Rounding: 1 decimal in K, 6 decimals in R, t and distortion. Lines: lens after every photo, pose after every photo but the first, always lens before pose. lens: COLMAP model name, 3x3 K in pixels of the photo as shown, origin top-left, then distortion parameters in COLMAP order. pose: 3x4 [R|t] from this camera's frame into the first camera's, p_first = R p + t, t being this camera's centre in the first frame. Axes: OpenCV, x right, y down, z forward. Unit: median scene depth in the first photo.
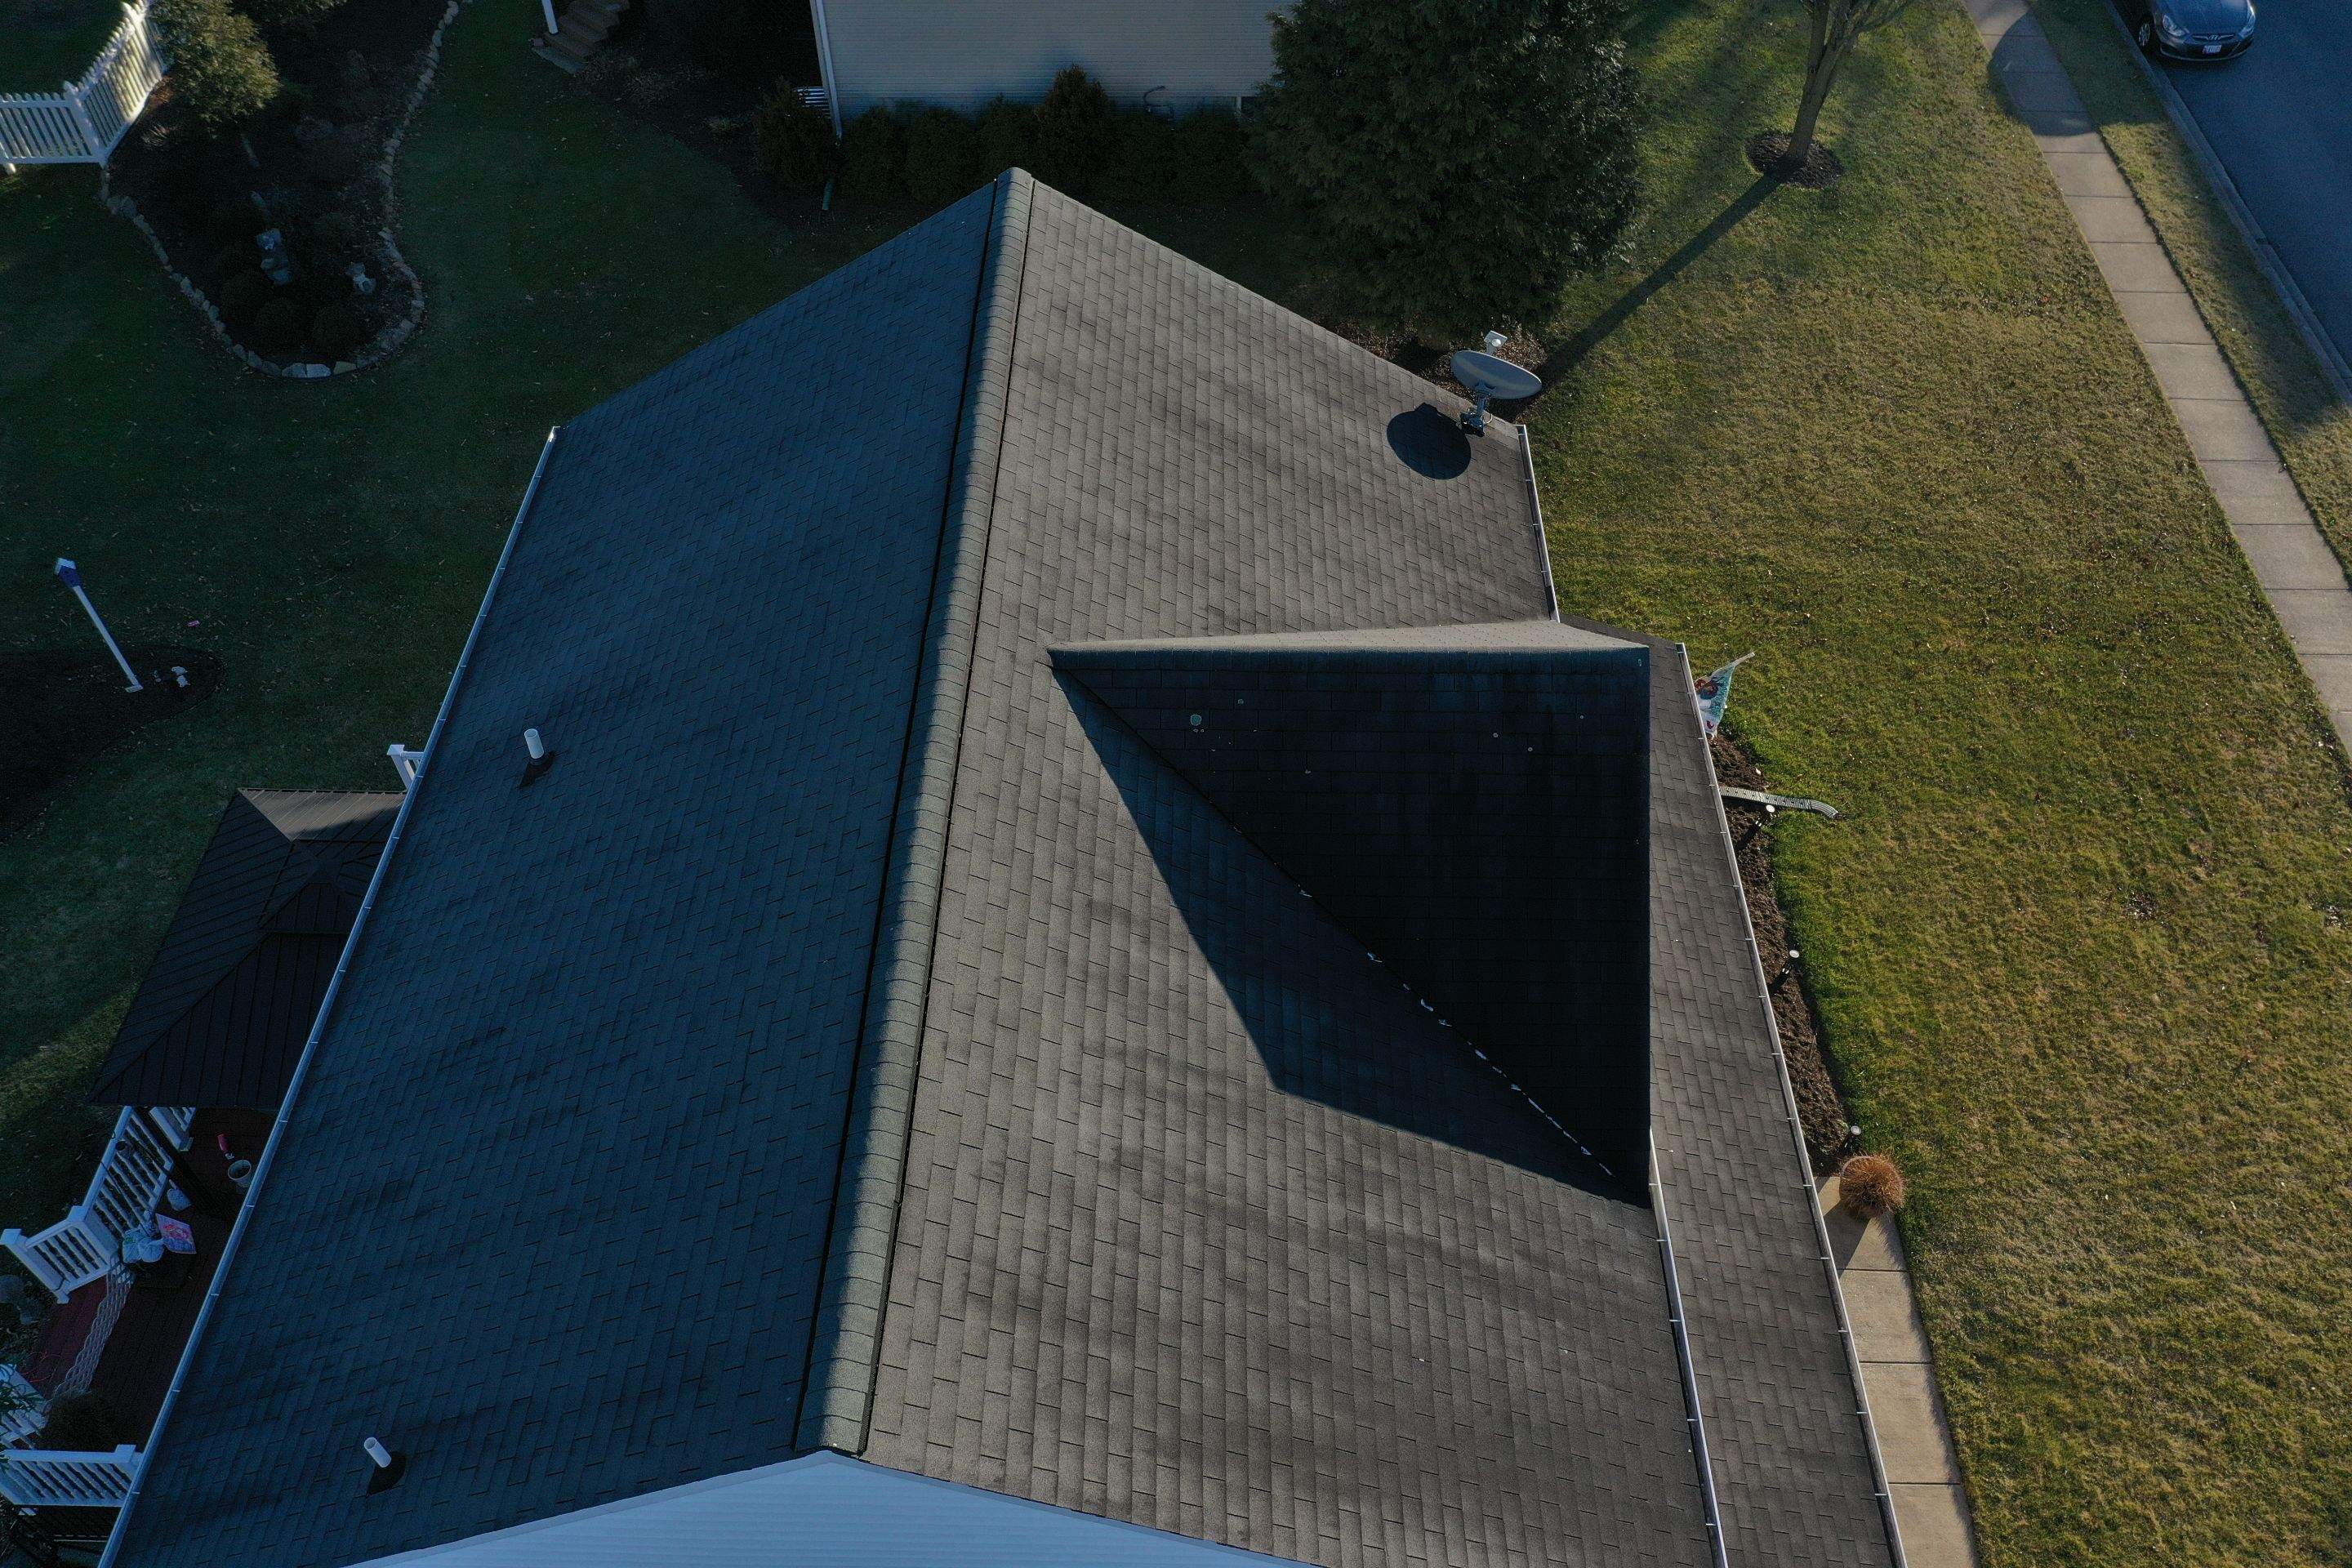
lens RADIAL K [[1858.4, 0, 1175.0], [0, 1858.4, 797.6], [0, 0, 1]] dist [-0.007900, -0.001603]
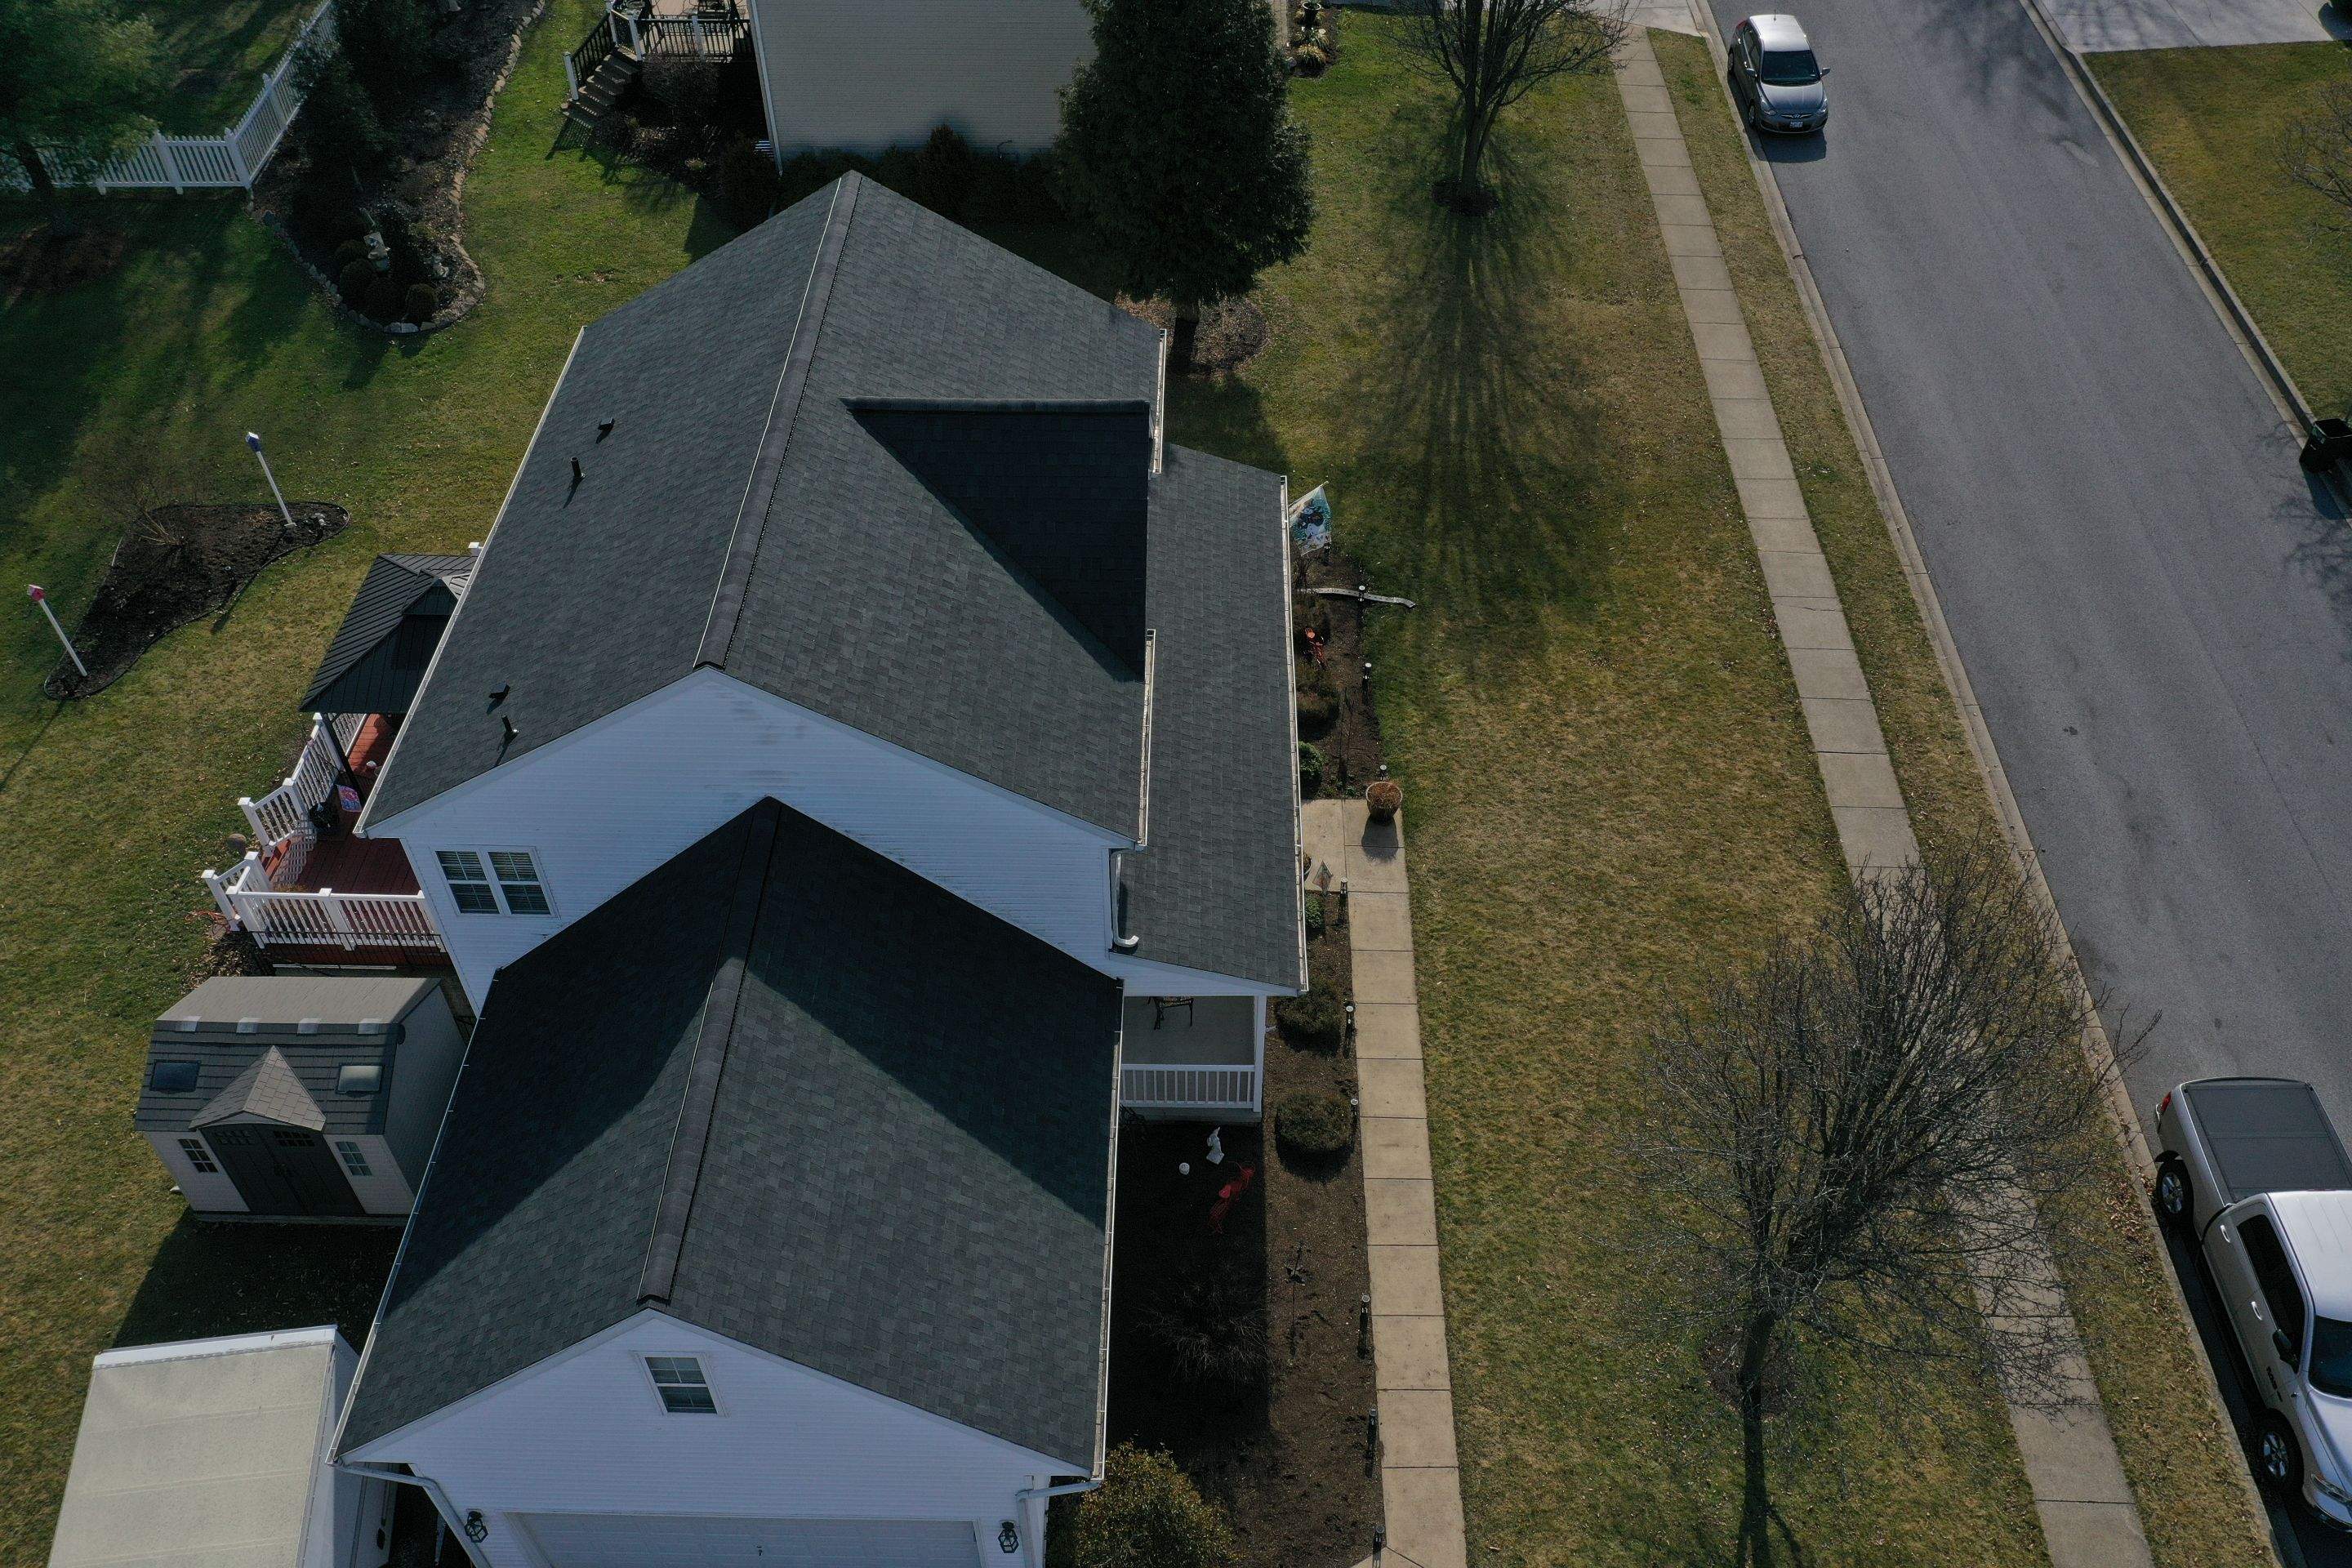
lens RADIAL K [[1858.4, 0, 1171.7], [0, 1858.4, 788.0], [0, 0, 1]] dist [-0.007900, -0.001603]
pose [[0.999952, 0.007137, 0.006752, 0.181787], [-0.006830, 0.998987, -0.044471, 0.280931], [-0.007062, 0.044422, 0.998988, -0.638700]]
